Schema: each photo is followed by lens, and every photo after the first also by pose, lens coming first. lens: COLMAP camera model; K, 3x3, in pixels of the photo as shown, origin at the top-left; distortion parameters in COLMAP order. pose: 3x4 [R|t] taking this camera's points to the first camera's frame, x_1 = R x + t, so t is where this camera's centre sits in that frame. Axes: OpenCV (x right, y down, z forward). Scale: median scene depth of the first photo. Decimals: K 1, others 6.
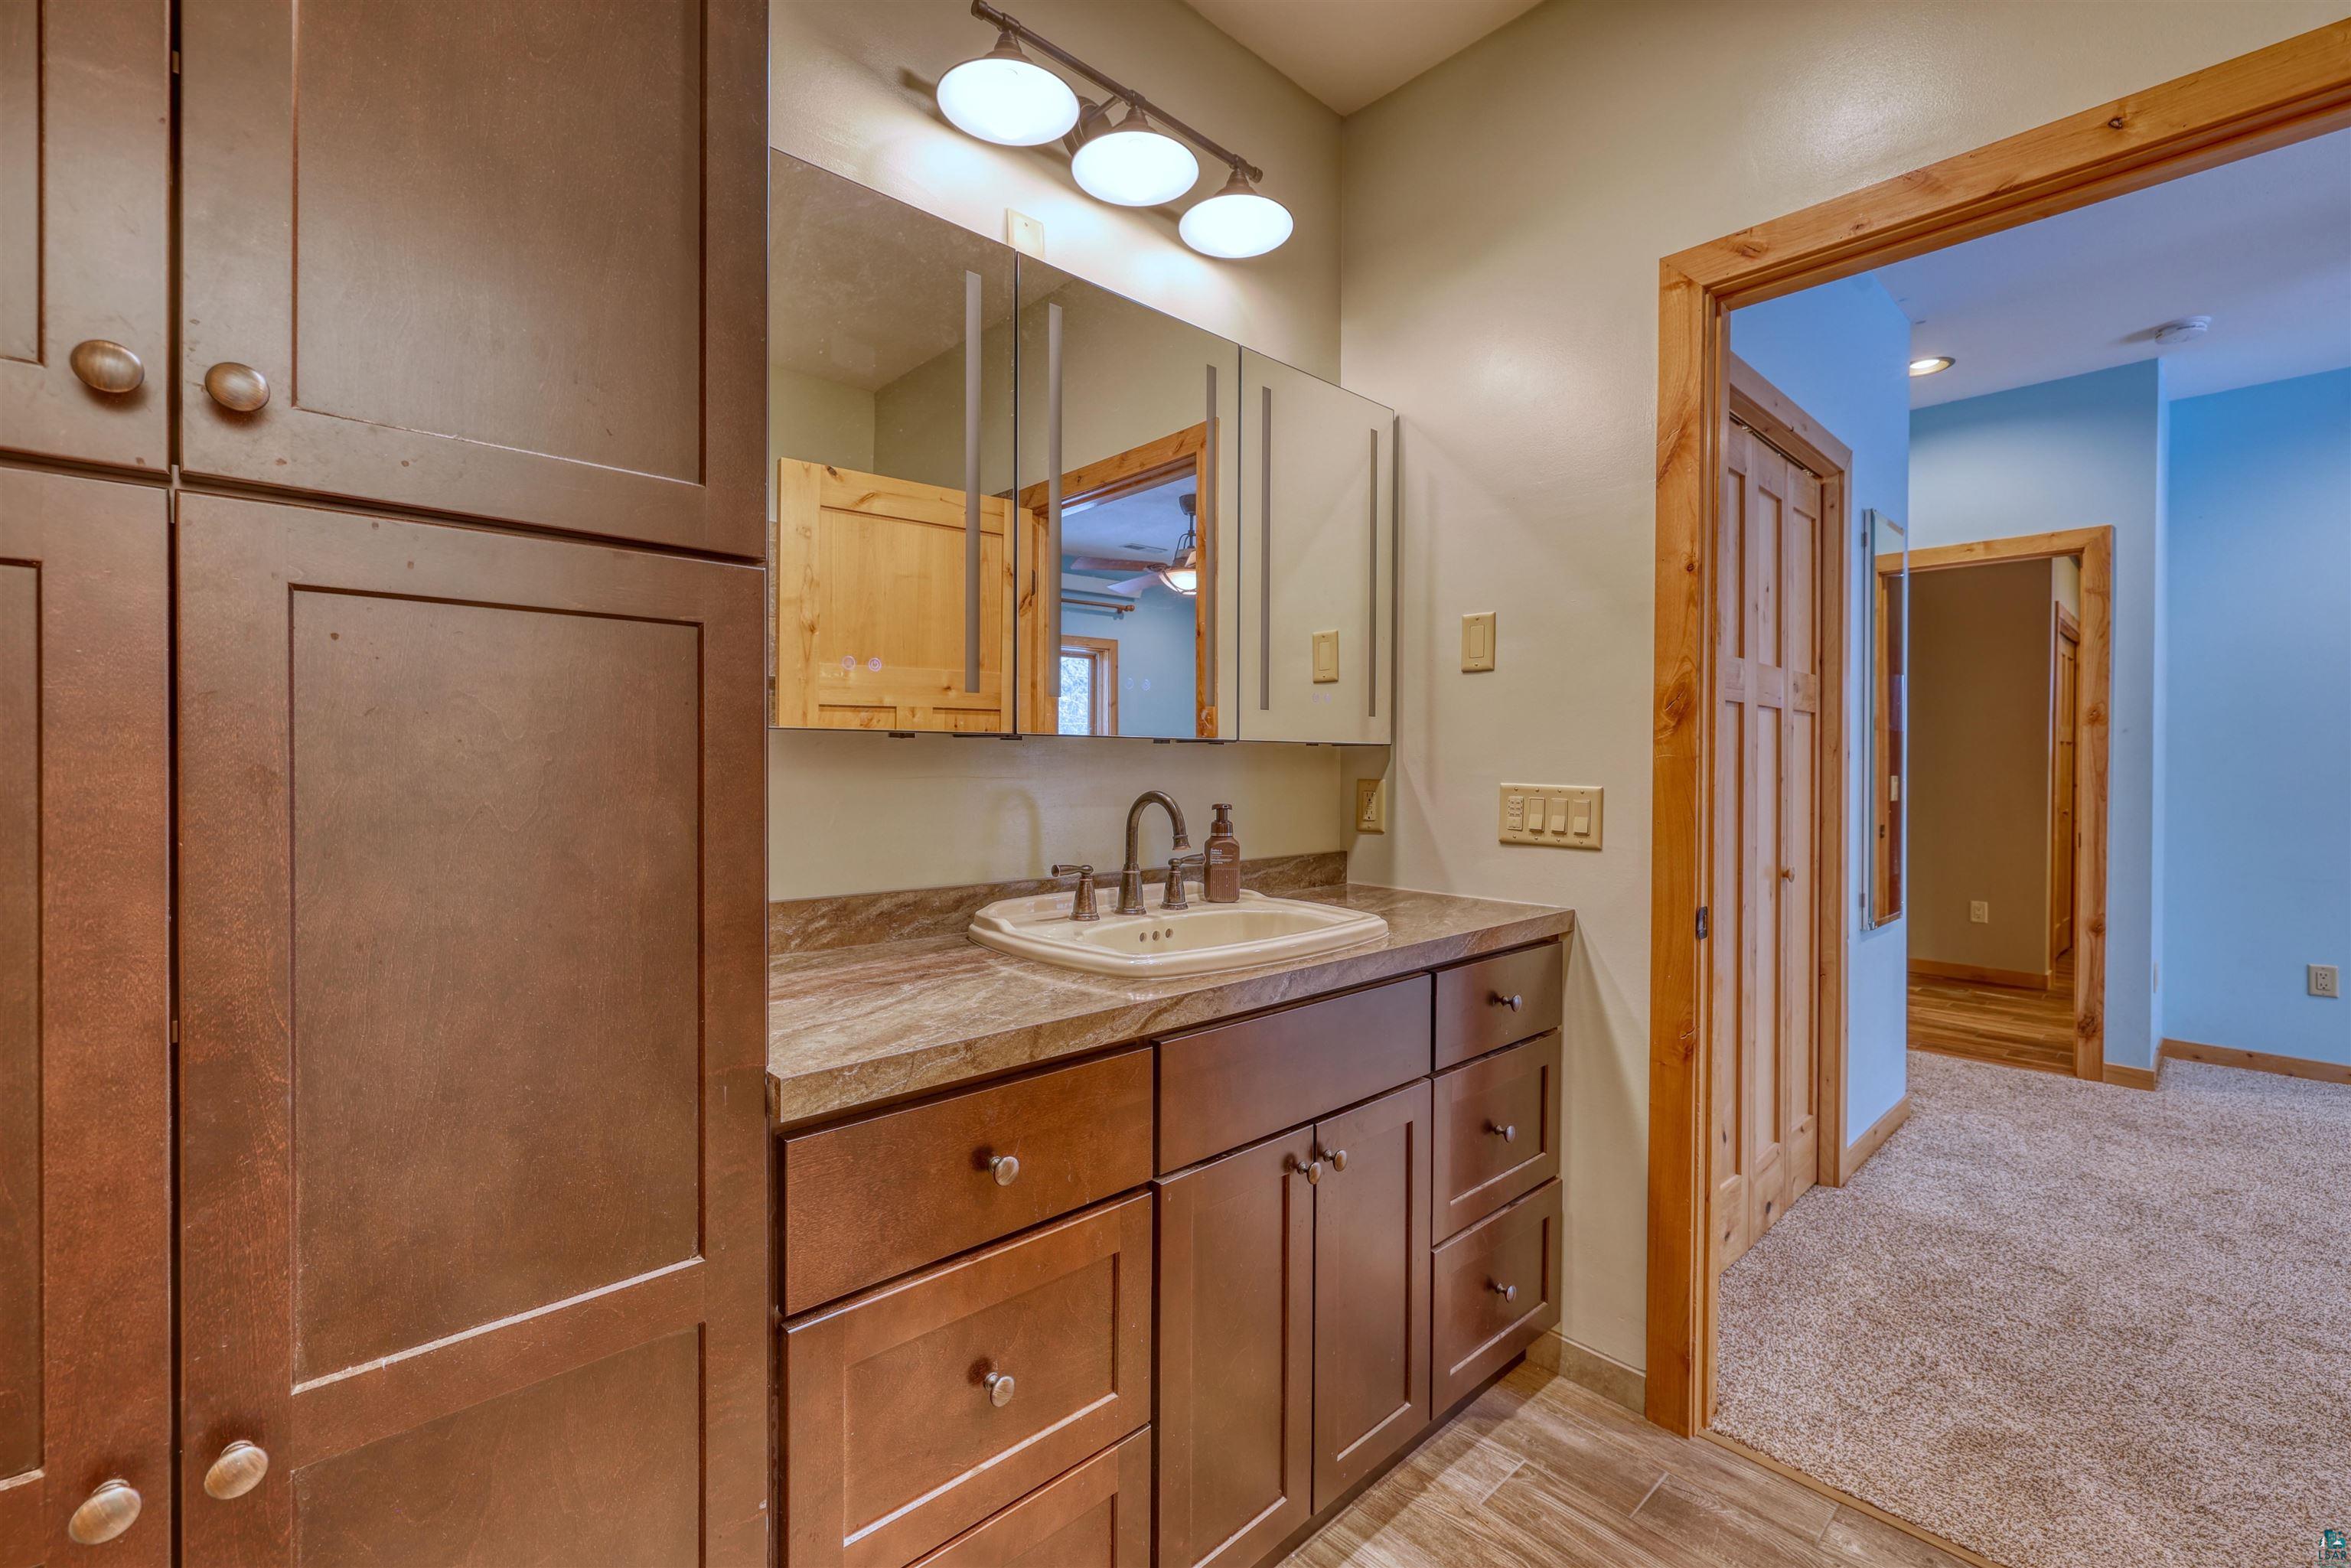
lens RADIAL K [[994.2, 0, 1188.2], [0, 994.2, 766.6], [0, 0, 1]] dist [0.001784, 0.000212]
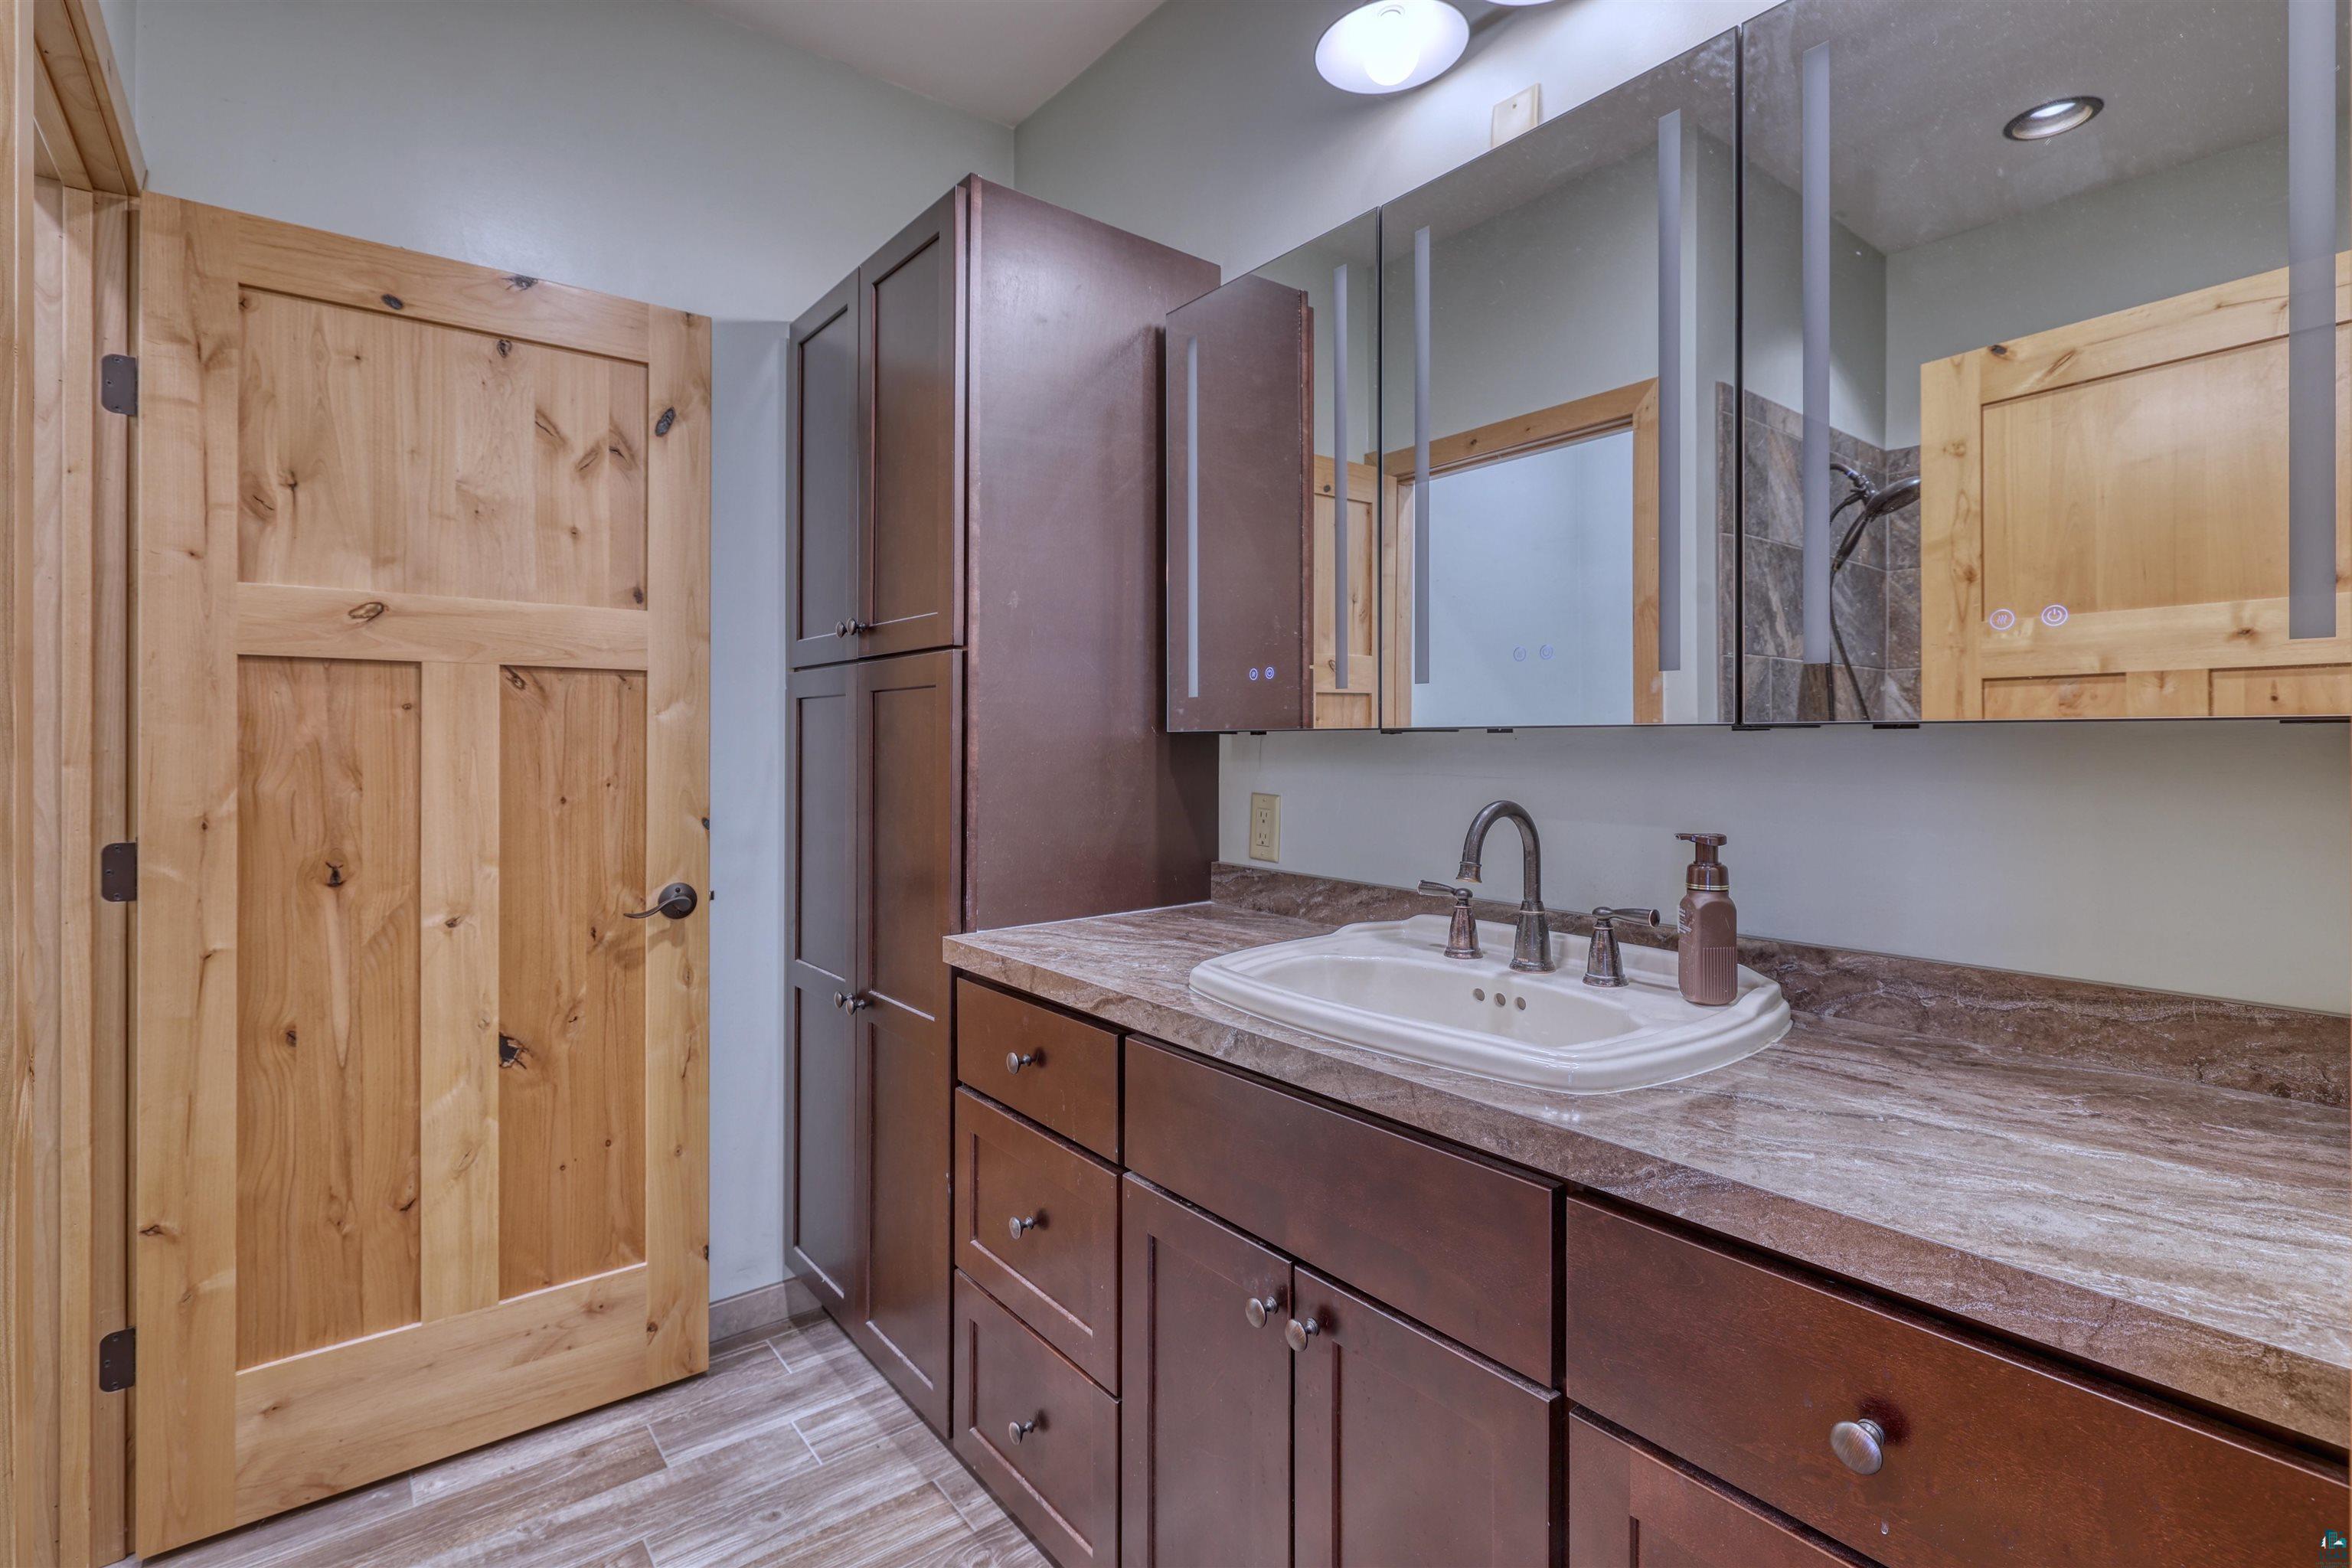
lens RADIAL K [[1080.2, 0, 1186.2], [0, 1080.2, 765.5], [0, 0, 1]] dist [-0.005156, -0.000294]
pose [[-0.070436, 0.013736, -0.997422, 0.785042], [-0.010125, 0.999844, 0.014484, -0.010394], [0.997465, 0.011119, -0.070285, 0.841878]]
